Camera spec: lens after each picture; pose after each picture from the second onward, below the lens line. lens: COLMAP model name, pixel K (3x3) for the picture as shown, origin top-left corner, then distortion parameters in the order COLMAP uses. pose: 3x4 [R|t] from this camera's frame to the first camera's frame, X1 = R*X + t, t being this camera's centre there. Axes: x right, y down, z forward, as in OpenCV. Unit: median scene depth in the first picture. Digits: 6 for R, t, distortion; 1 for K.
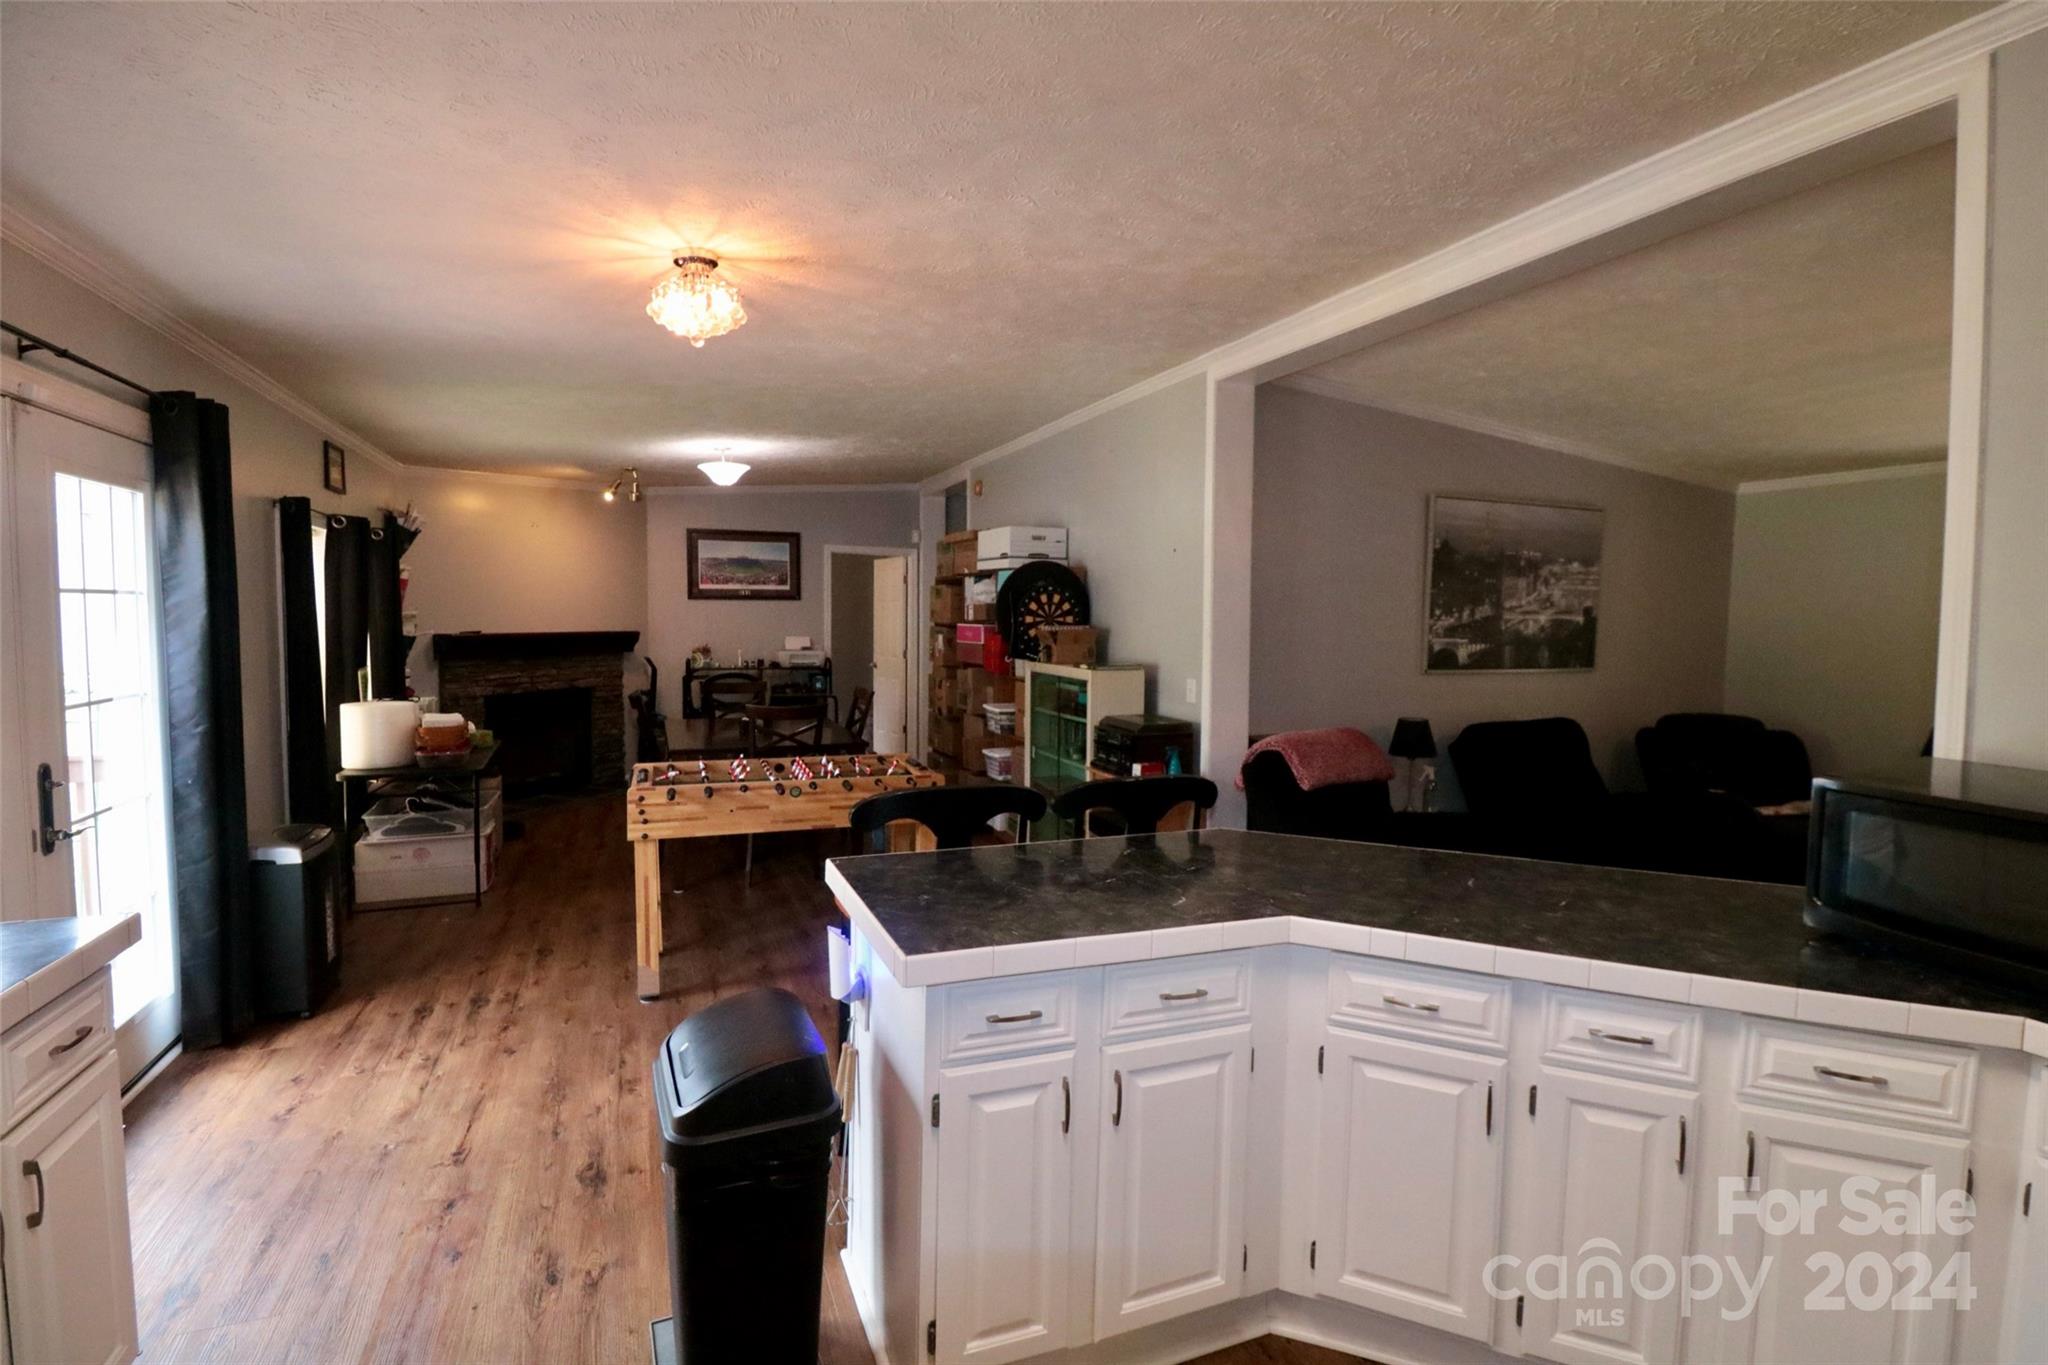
lens RADIAL K [[956.9, 0, 1061.6], [0, 956.9, 668.8], [0, 0, 1]] dist [0.000541, -0.013631]
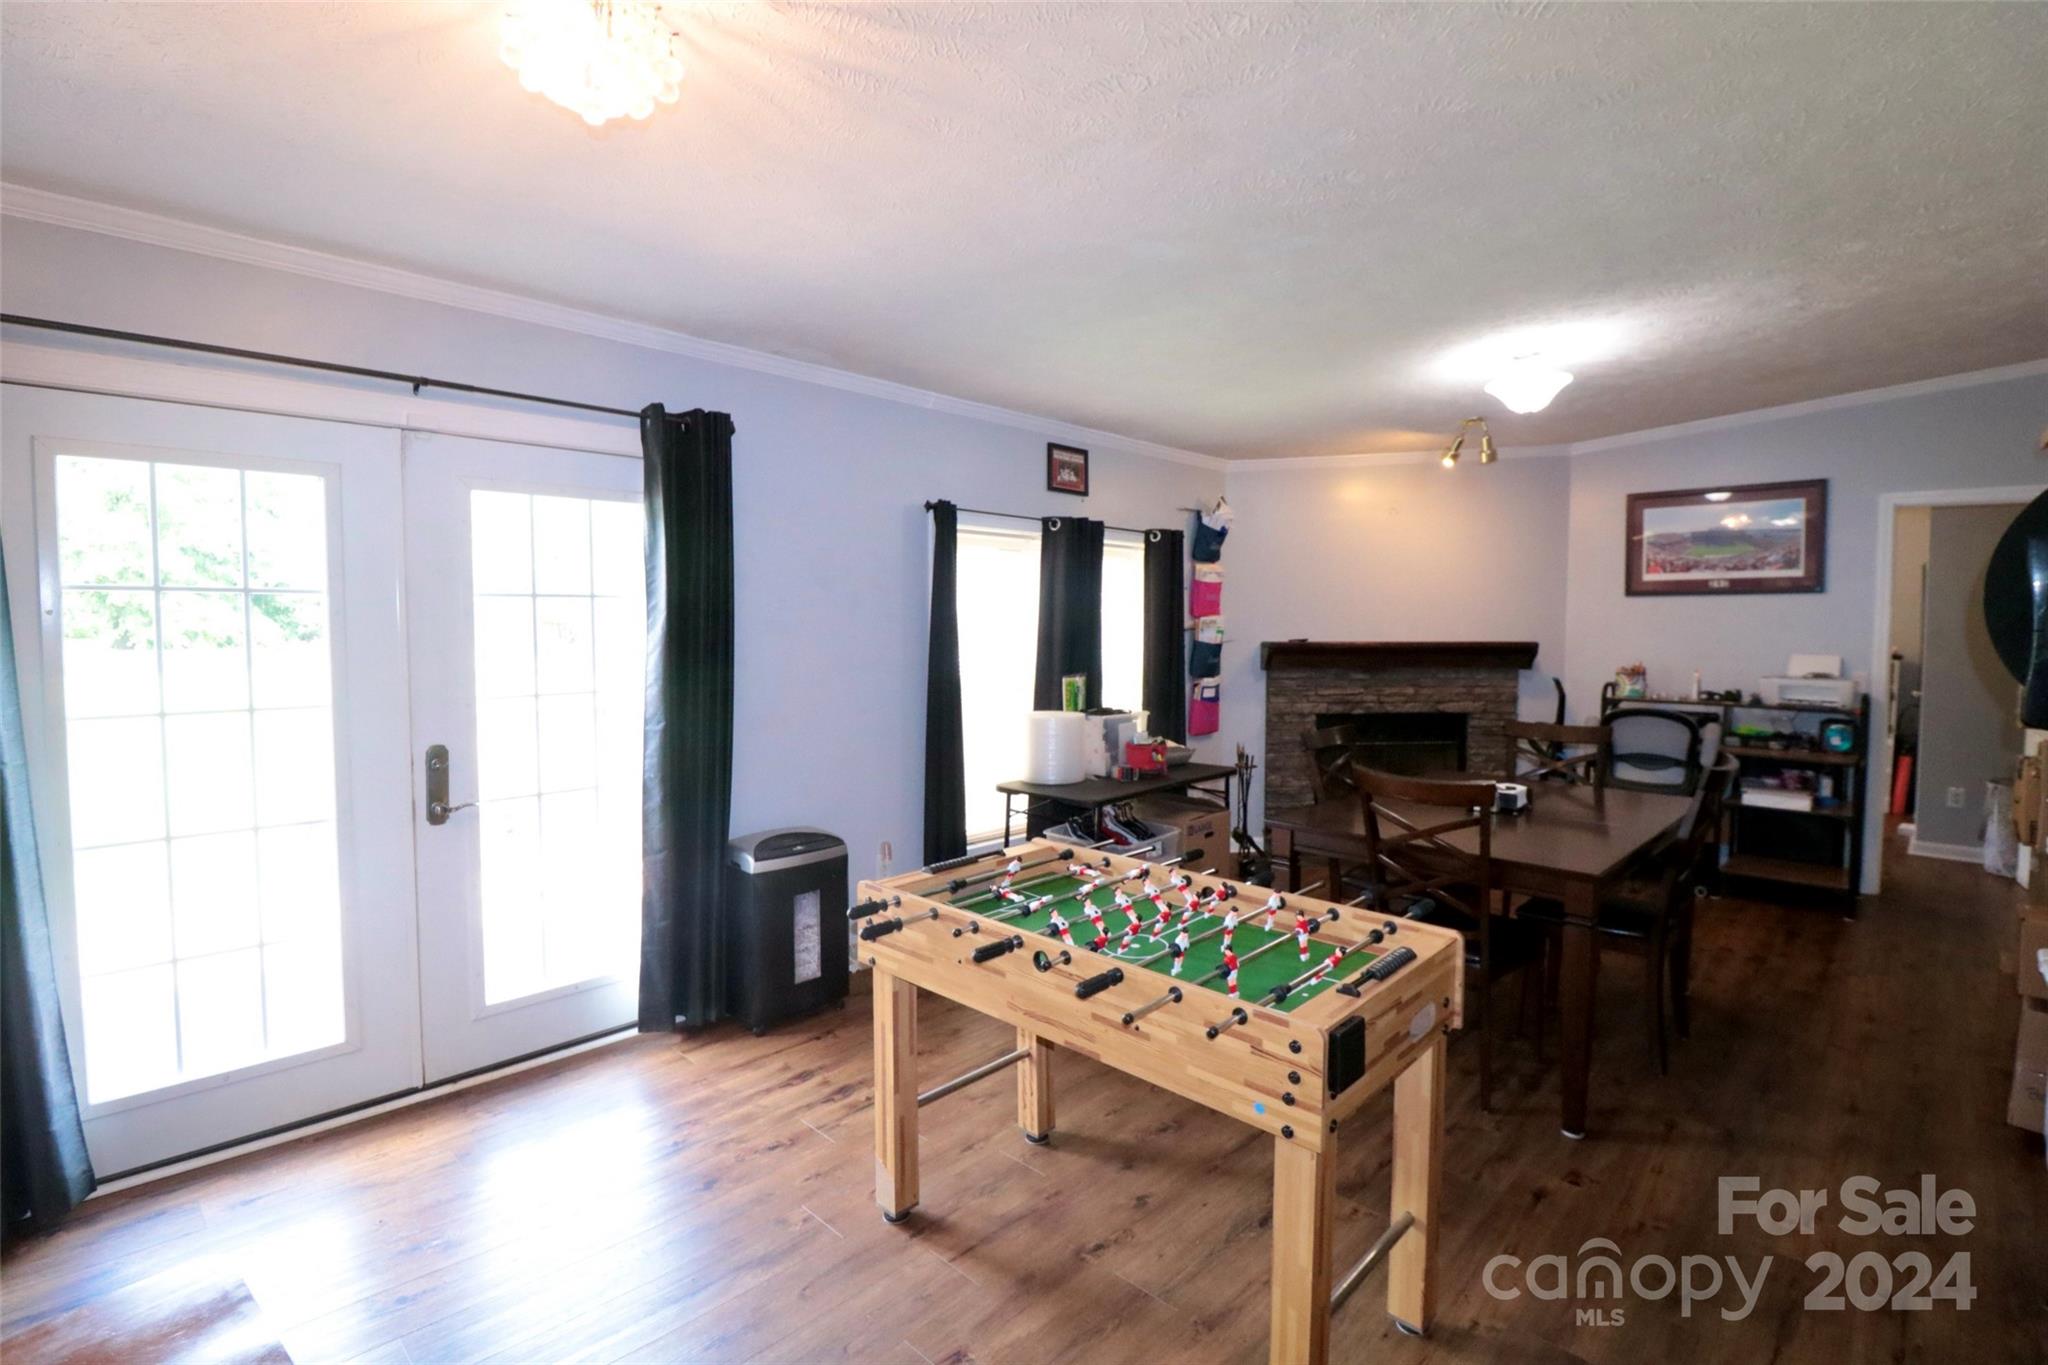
lens RADIAL K [[956.9, 0, 1061.6], [0, 956.9, 668.8], [0, 0, 1]] dist [0.000541, -0.013631]
pose [[0.394990, 0.038973, -0.917858, 0.101126], [-0.048000, 0.998611, 0.021745, -0.019799], [0.917431, 0.035468, 0.396312, 0.432050]]
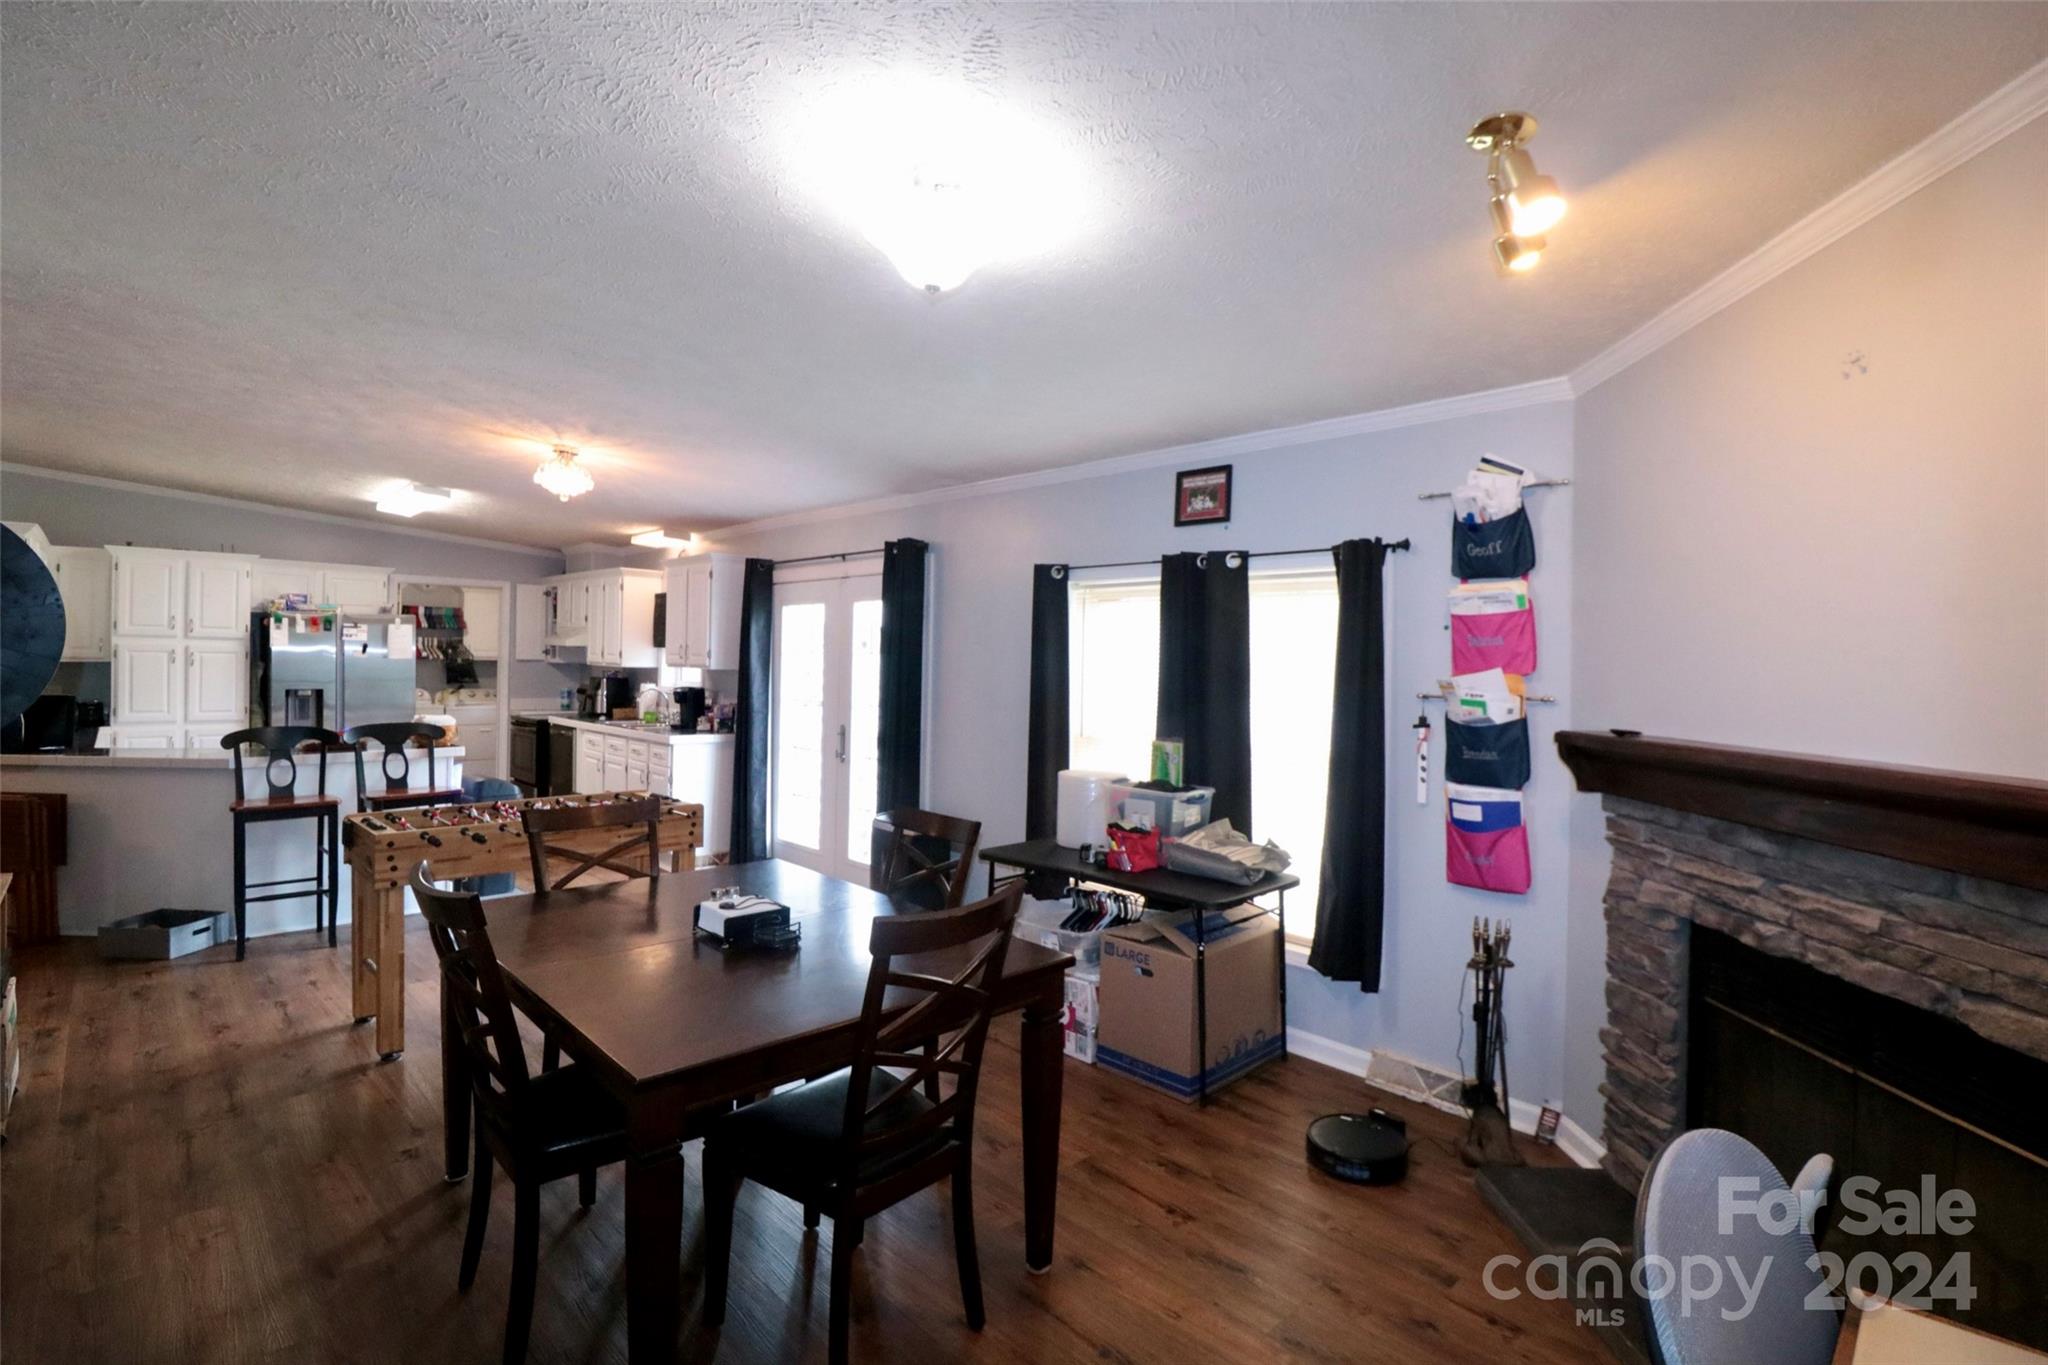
lens RADIAL K [[956.9, 0, 1061.6], [0, 956.9, 668.8], [0, 0, 1]] dist [0.000541, -0.013631]
pose [[-0.932934, -0.030340, -0.358767, -0.252820], [-0.051108, 0.997513, 0.048545, -0.067952], [0.356401, 0.063626, -0.932164, 1.223709]]
